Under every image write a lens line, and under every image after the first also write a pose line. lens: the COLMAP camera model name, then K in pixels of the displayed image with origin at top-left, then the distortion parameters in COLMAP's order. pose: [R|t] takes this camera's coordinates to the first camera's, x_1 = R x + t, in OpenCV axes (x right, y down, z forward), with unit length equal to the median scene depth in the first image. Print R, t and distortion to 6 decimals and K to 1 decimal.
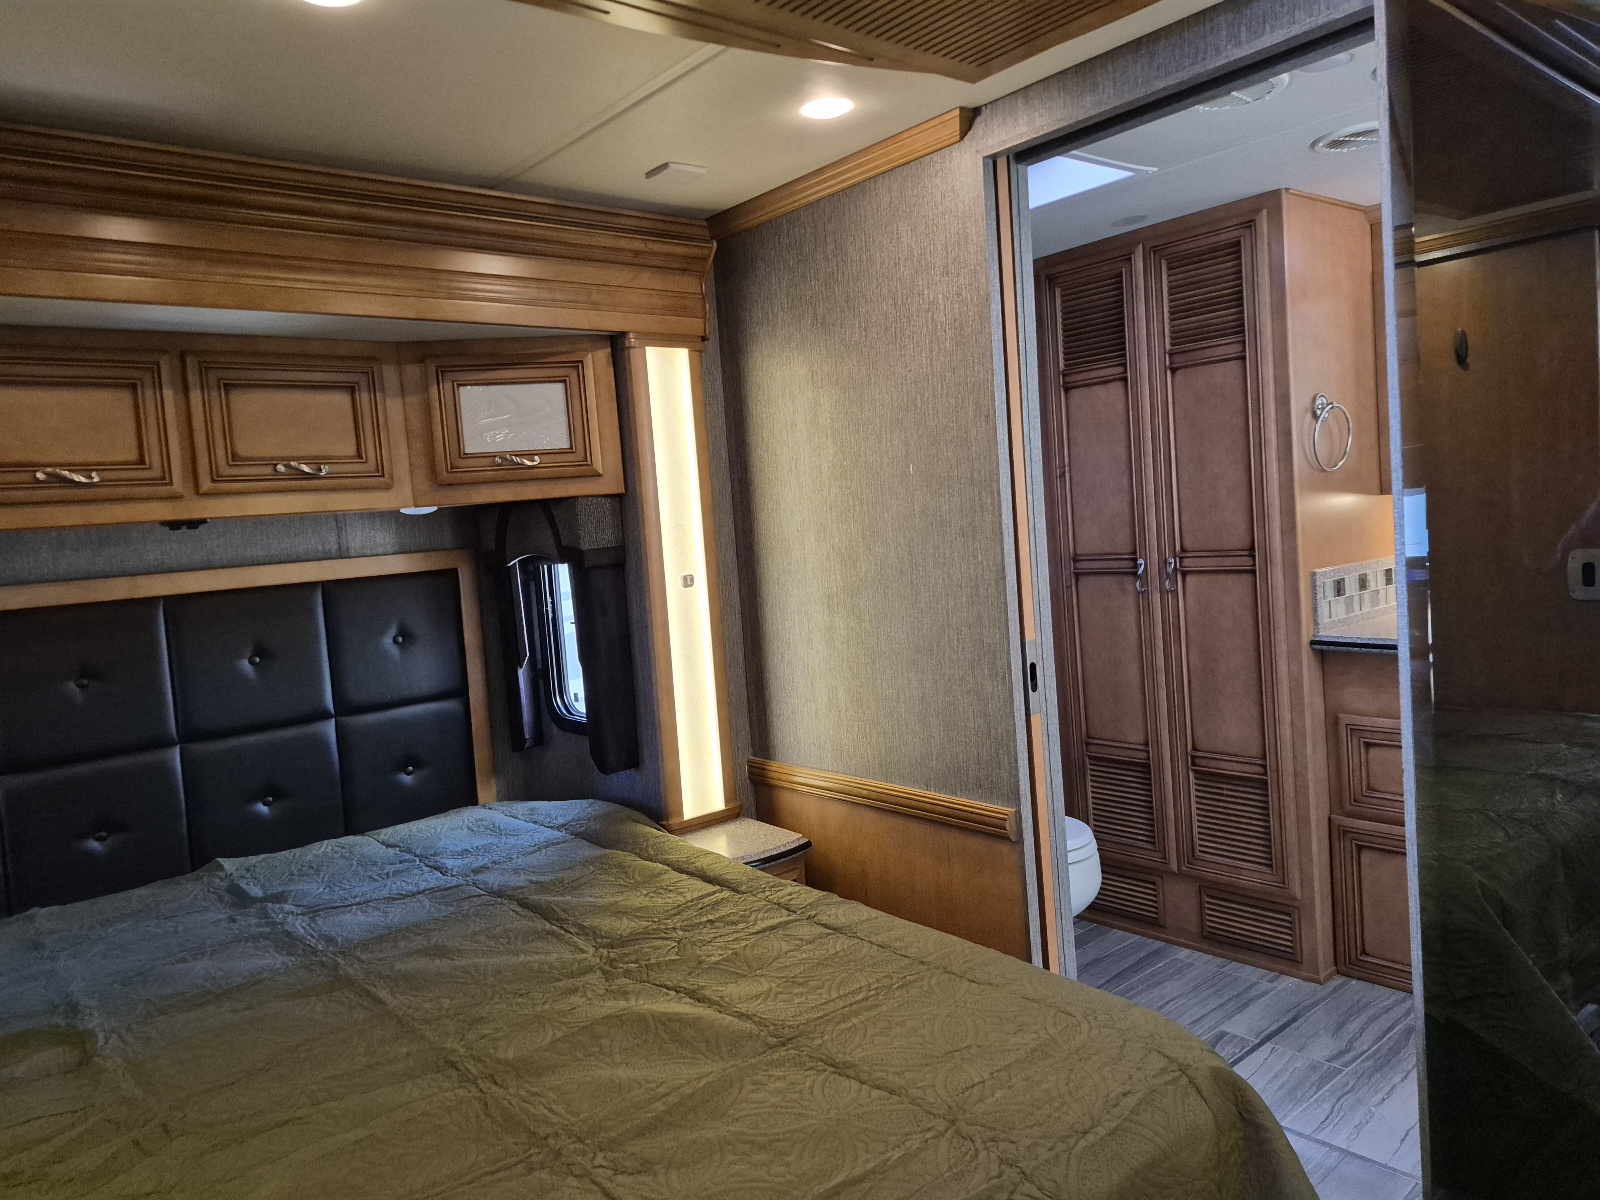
lens RADIAL K [[1105.7, 0, 808.4], [0, 1105.7, 580.3], [0, 0, 1]] dist [0.071507, -0.074897]
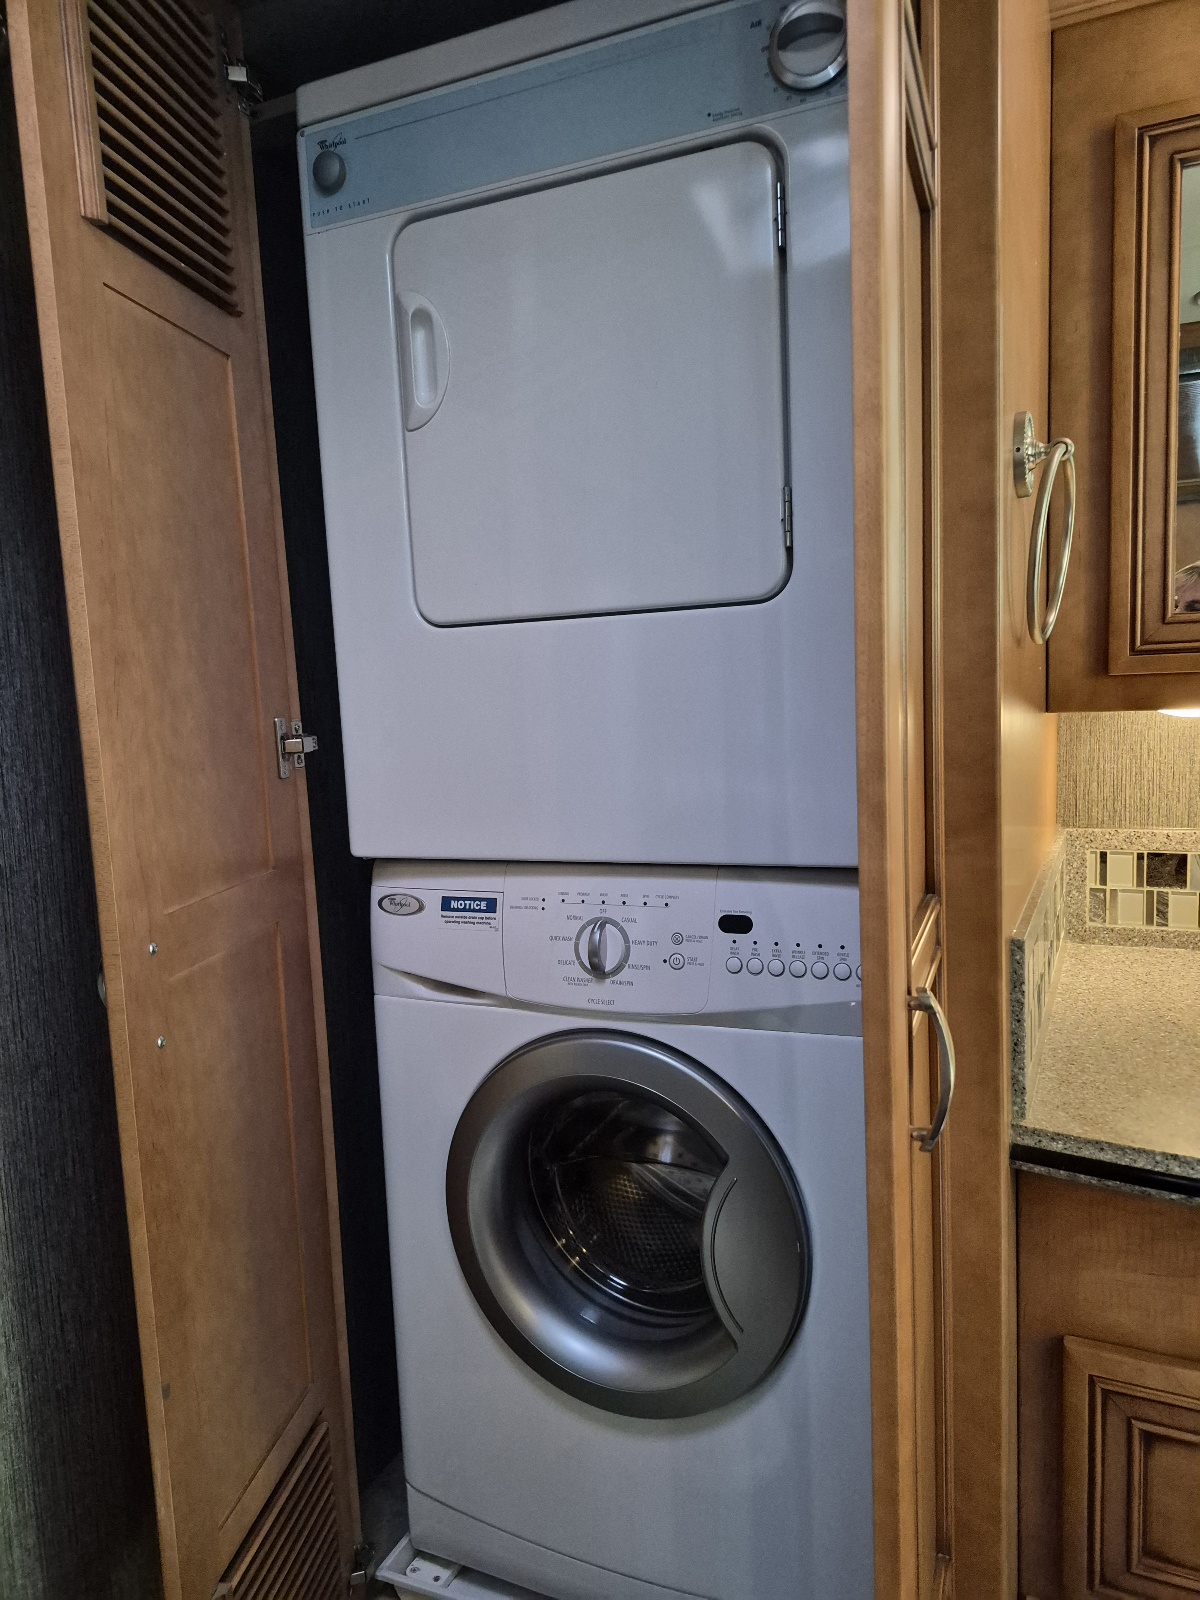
lens RADIAL K [[1105.7, 0, 598.8], [0, 1105.7, 799.2], [0, 0, 1]] dist [0.071507, -0.074897]
pose [[0.913473, -0.013699, 0.406669, 0.191033], [0.001122, 0.999514, 0.031148, -0.058056], [-0.406898, -0.027997, 0.913045, 0.710112]]
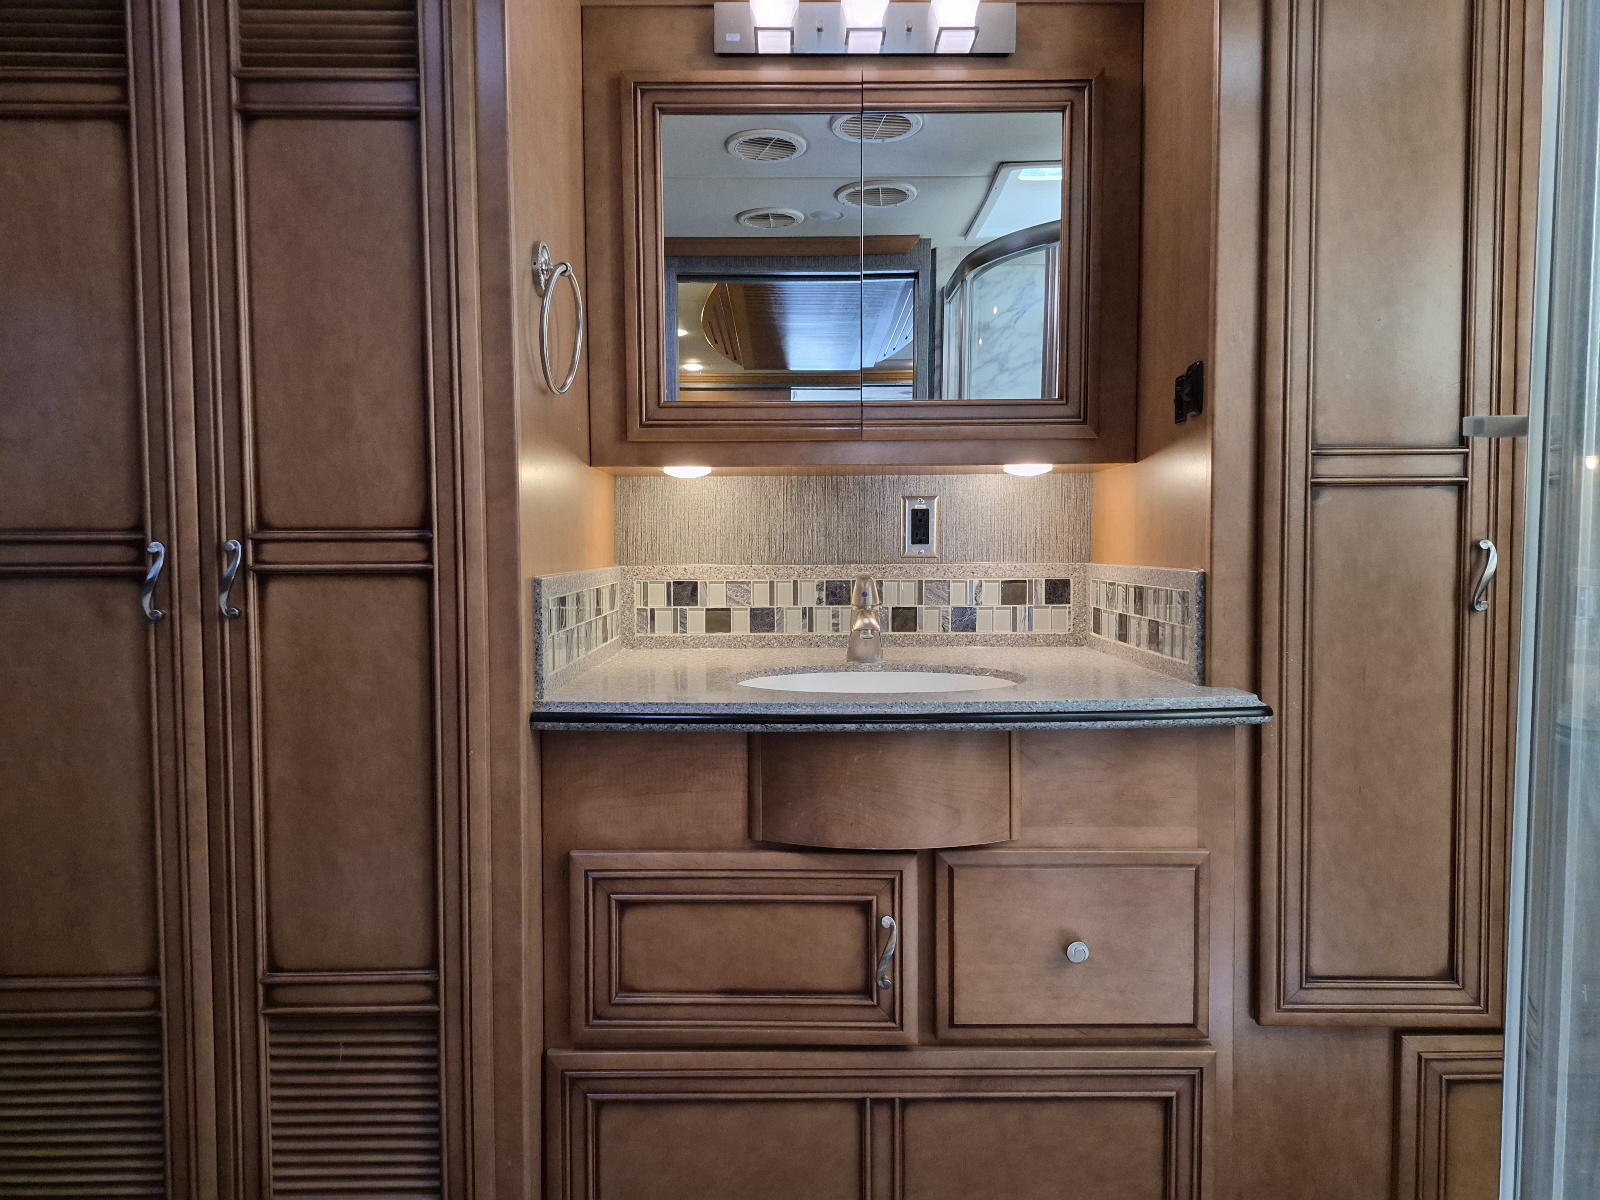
lens RADIAL K [[1105.7, 0, 800.9], [0, 1105.7, 594.7], [0, 0, 1]] dist [0.071507, -0.074897]
pose [[0.648284, 0.034198, 0.760631, 0.136729], [0.002020, 0.998910, -0.046632, 0.022490], [-0.761396, 0.031767, 0.647508, 0.551040]]
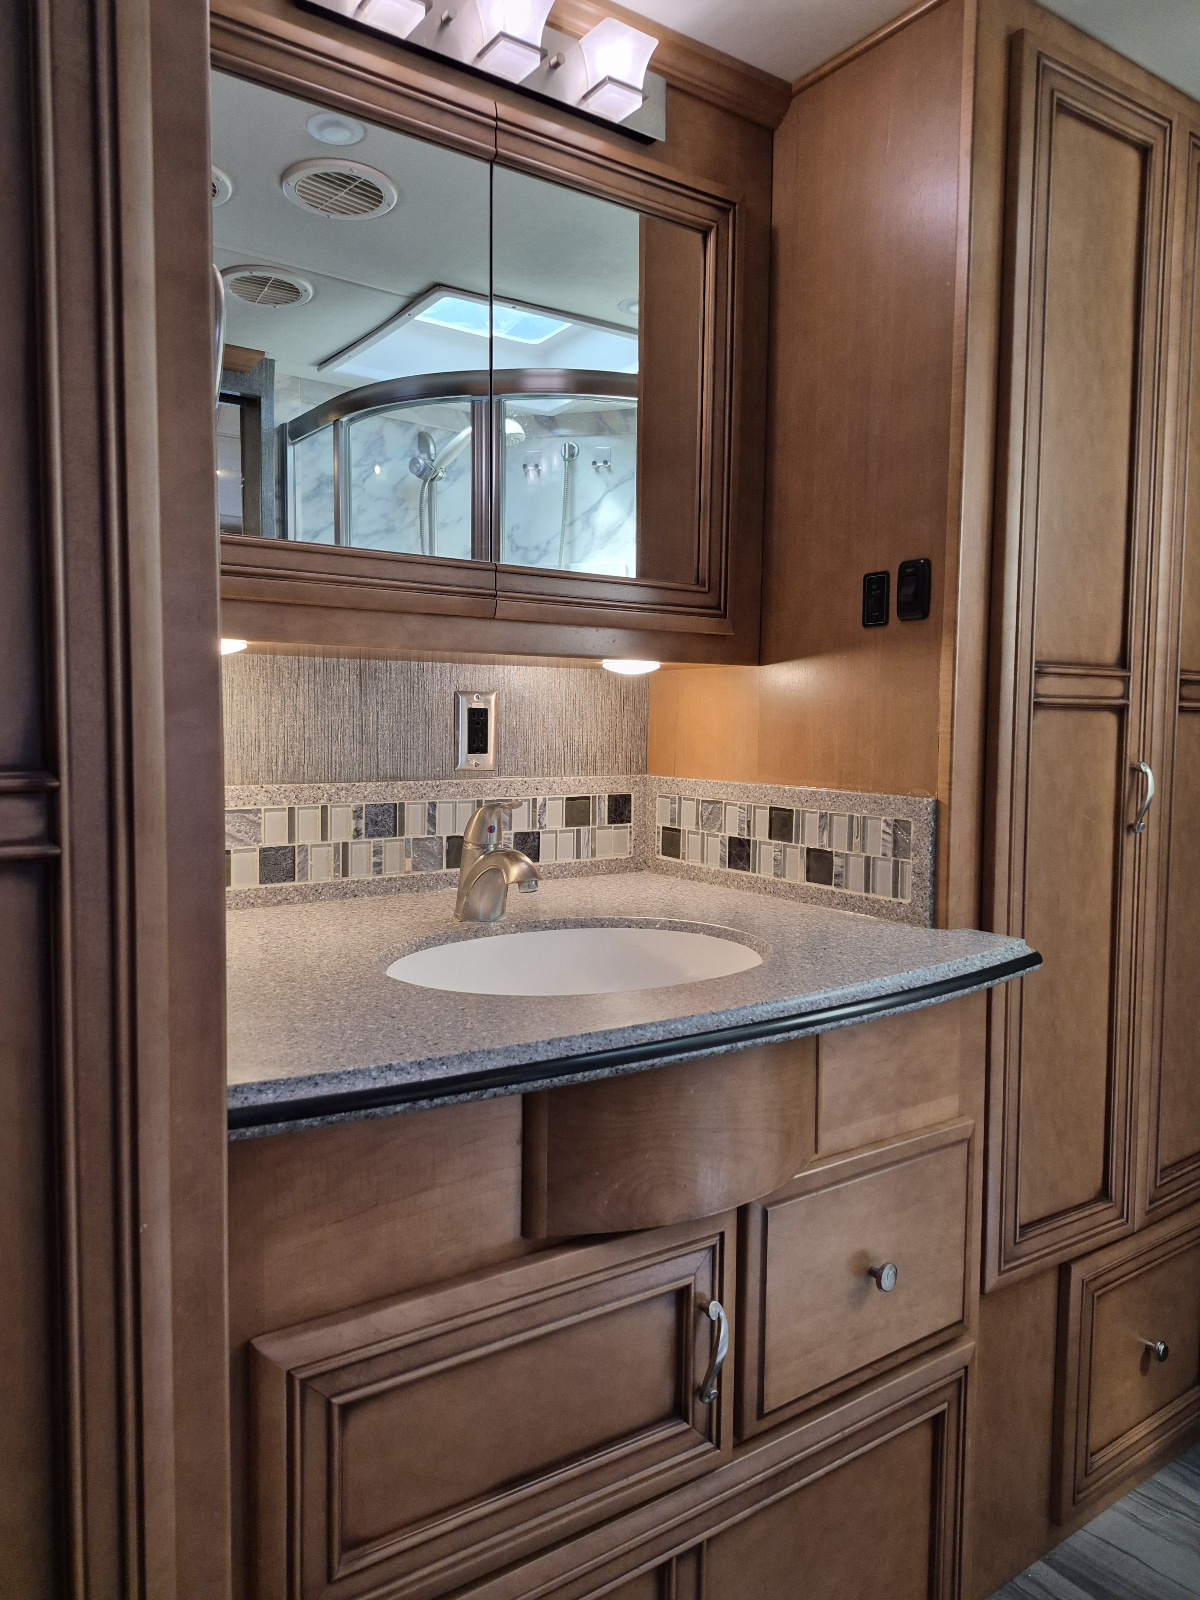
lens RADIAL K [[1105.7, 0, 603.2], [0, 1105.7, 790.1], [0, 0, 1]] dist [0.071507, -0.074897]
pose [[0.105005, 0.009947, 0.994422, 0.185383], [0.038385, 0.999164, -0.014047, -0.015058], [-0.993731, 0.039646, 0.104536, 0.835590]]
